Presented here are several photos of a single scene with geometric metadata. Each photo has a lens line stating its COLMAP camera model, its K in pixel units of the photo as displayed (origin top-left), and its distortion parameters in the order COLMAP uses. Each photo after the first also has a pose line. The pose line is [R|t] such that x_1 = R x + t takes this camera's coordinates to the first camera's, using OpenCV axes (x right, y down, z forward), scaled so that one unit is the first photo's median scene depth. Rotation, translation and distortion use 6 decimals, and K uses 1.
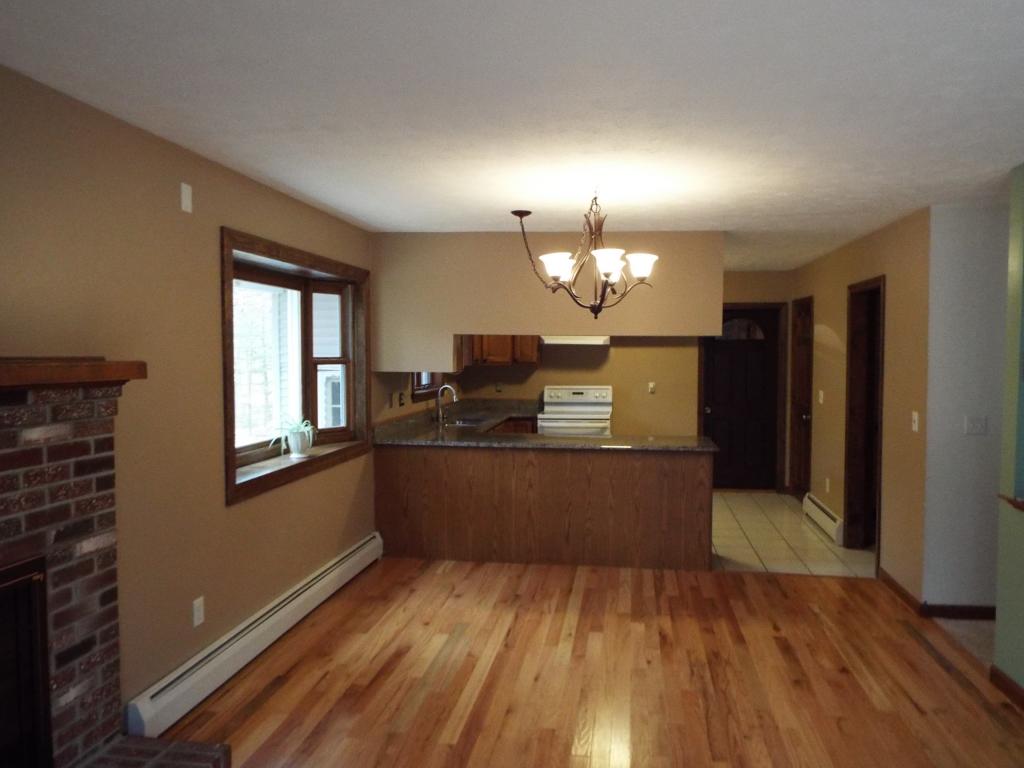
lens RADIAL K [[733.9, 0, 512.0], [0, 733.9, 384.0], [0, 0, 1]] dist [-0.004313, -0.004272]
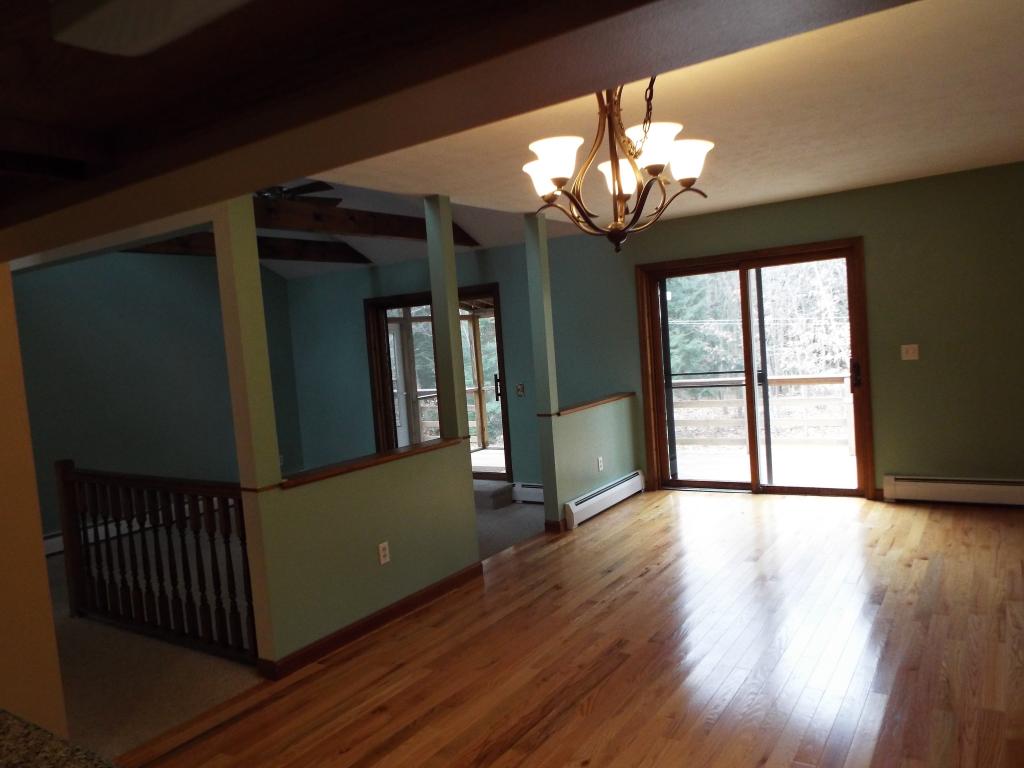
lens RADIAL K [[733.9, 0, 512.0], [0, 733.9, 384.0], [0, 0, 1]] dist [-0.004313, -0.004272]
pose [[-0.906614, 0.041645, 0.419902, -0.061002], [0.095440, 0.989567, 0.107924, -0.062769], [-0.411026, 0.137921, -0.901130, 1.729484]]
